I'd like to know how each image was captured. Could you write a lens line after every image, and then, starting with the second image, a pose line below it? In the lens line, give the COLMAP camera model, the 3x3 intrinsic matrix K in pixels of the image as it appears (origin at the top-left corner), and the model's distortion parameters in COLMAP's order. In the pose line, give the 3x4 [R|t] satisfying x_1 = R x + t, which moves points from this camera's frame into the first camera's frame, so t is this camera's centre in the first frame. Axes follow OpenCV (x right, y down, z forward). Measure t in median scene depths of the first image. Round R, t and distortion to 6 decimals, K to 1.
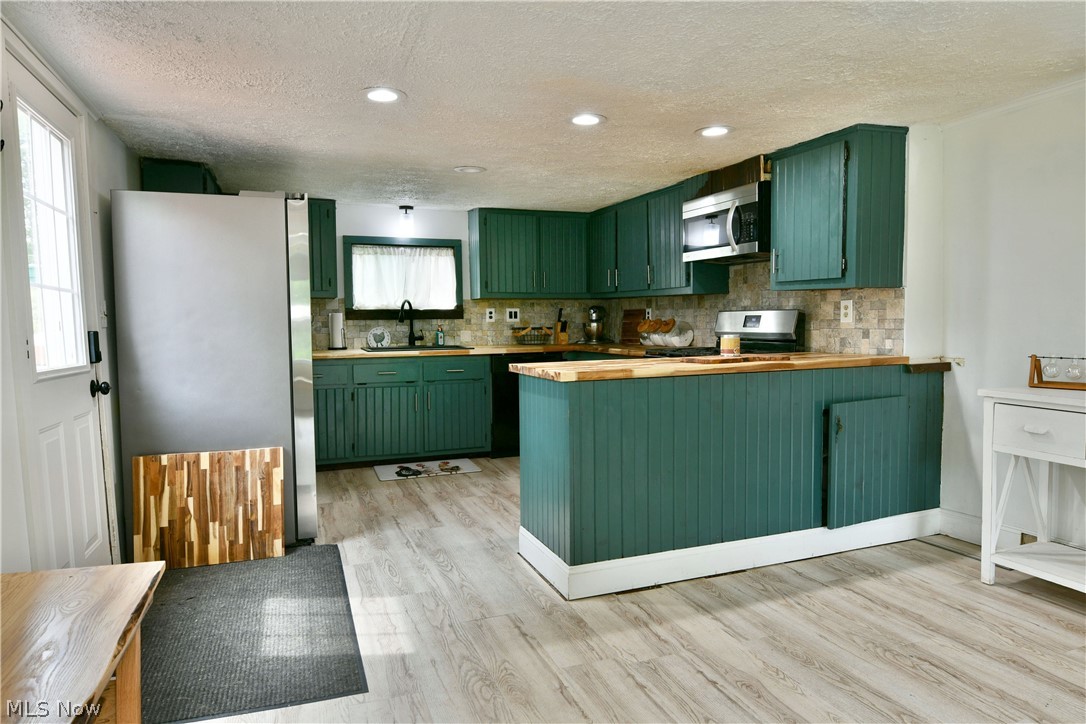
lens RADIAL K [[662.3, 0, 521.9], [0, 662.3, 372.8], [0, 0, 1]] dist [-0.010672, -0.008693]
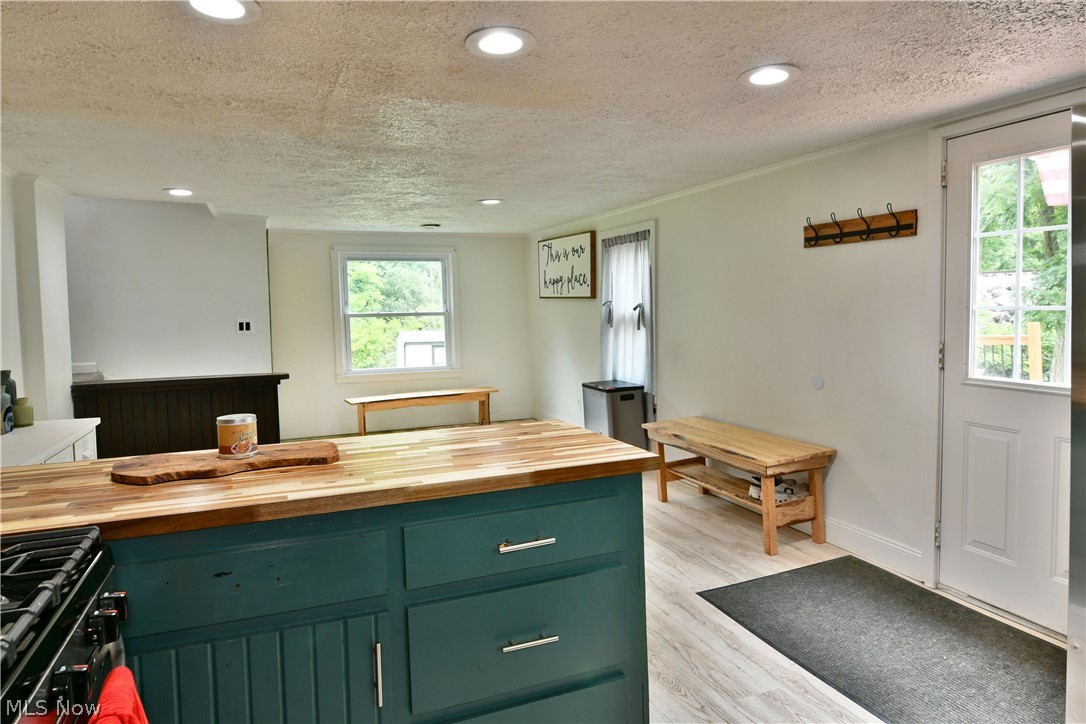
lens RADIAL K [[662.3, 0, 536.7], [0, 662.3, 352.4], [0, 0, 1]] dist [-0.010672, -0.008693]
pose [[-0.997833, 0.037292, -0.054202, 0.067512], [0.029042, 0.988897, 0.145737, -0.104249], [0.059035, 0.143847, -0.987838, 0.895254]]
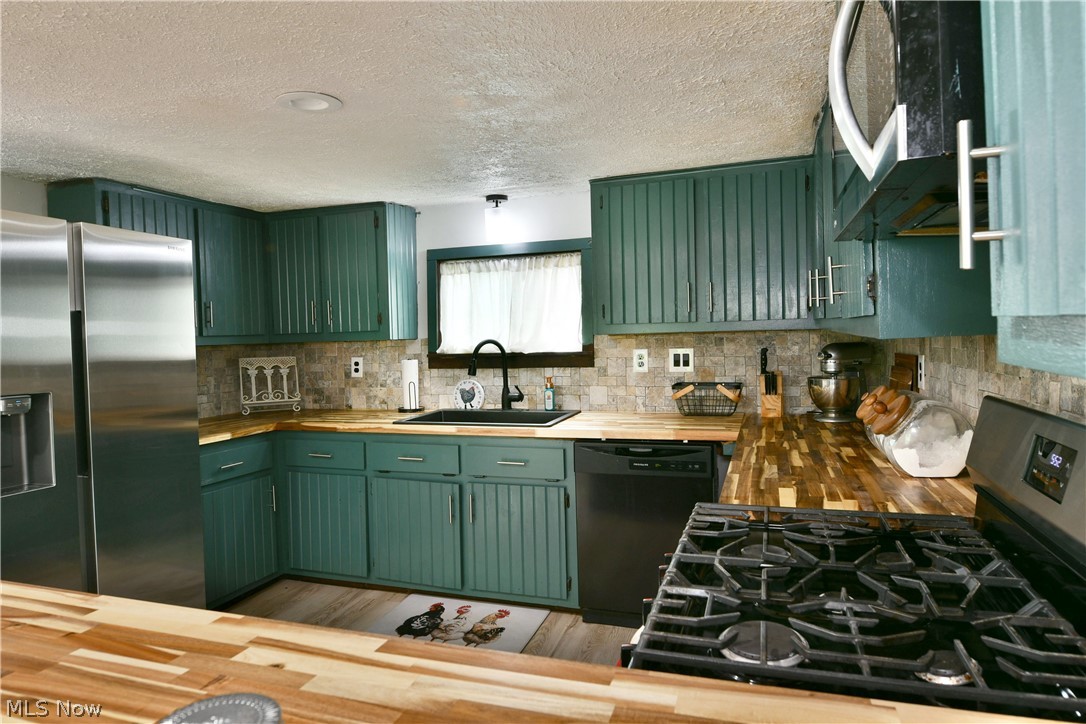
lens RADIAL K [[662.3, 0, 541.0], [0, 662.3, 364.0], [0, 0, 1]] dist [-0.010672, -0.008693]
pose [[0.778348, 0.015212, -0.627649, 0.276716], [-0.032403, 0.999347, -0.015963, -0.079409], [0.626996, 0.032763, 0.778333, 0.539521]]
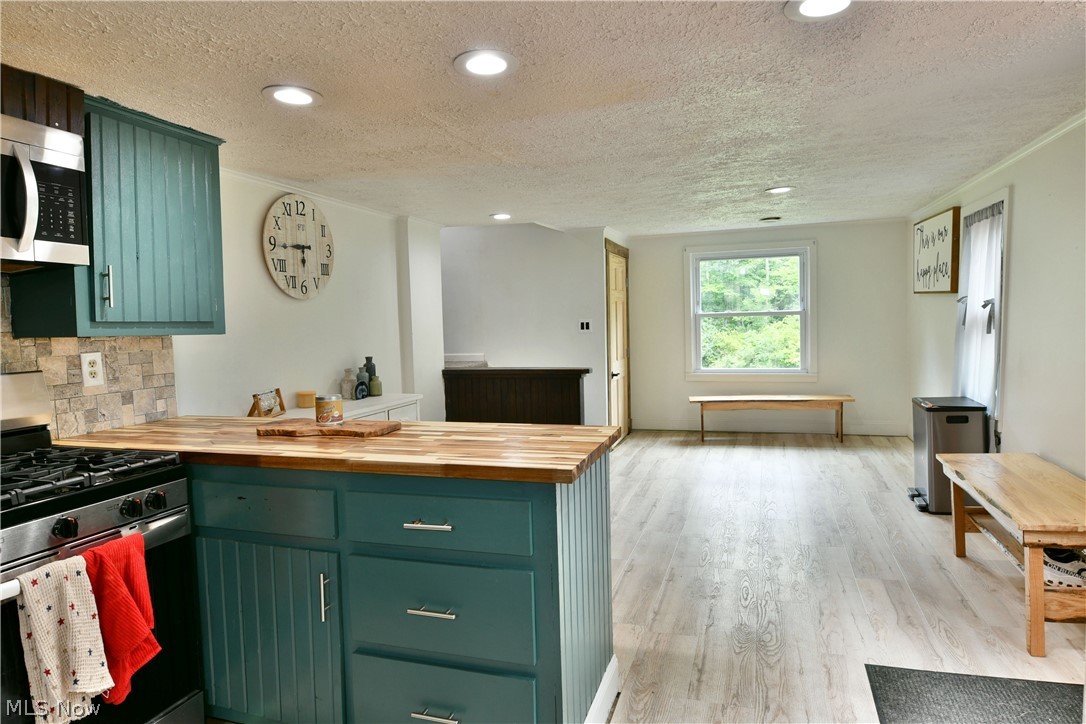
lens RADIAL K [[662.3, 0, 538.9], [0, 662.3, 382.9], [0, 0, 1]] dist [-0.010672, -0.008693]
pose [[-0.790759, -0.022404, 0.611717, -0.182383], [0.088985, 0.984507, 0.151087, -0.093402], [-0.605625, 0.173907, -0.776515, 0.829545]]
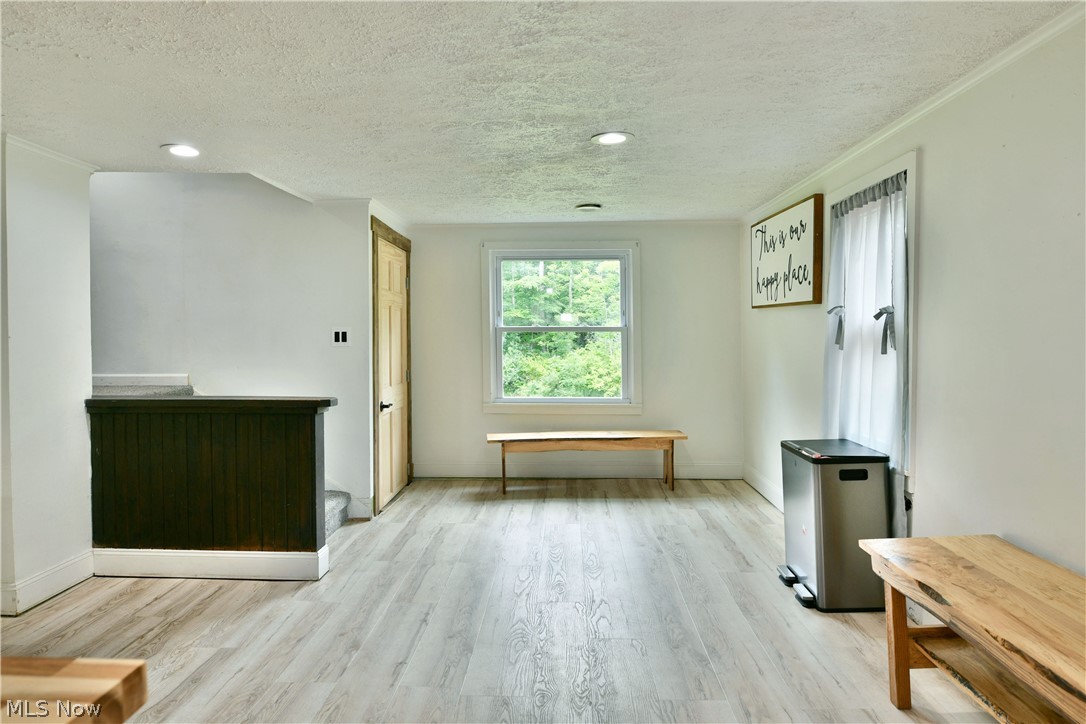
lens RADIAL K [[662.3, 0, 553.5], [0, 662.3, 358.3], [0, 0, 1]] dist [-0.010672, -0.008693]
pose [[-0.939496, 0.005081, 0.342523, -0.063067], [0.041082, 0.994345, 0.097931, -0.053059], [-0.340089, 0.106078, -0.934391, 0.545772]]
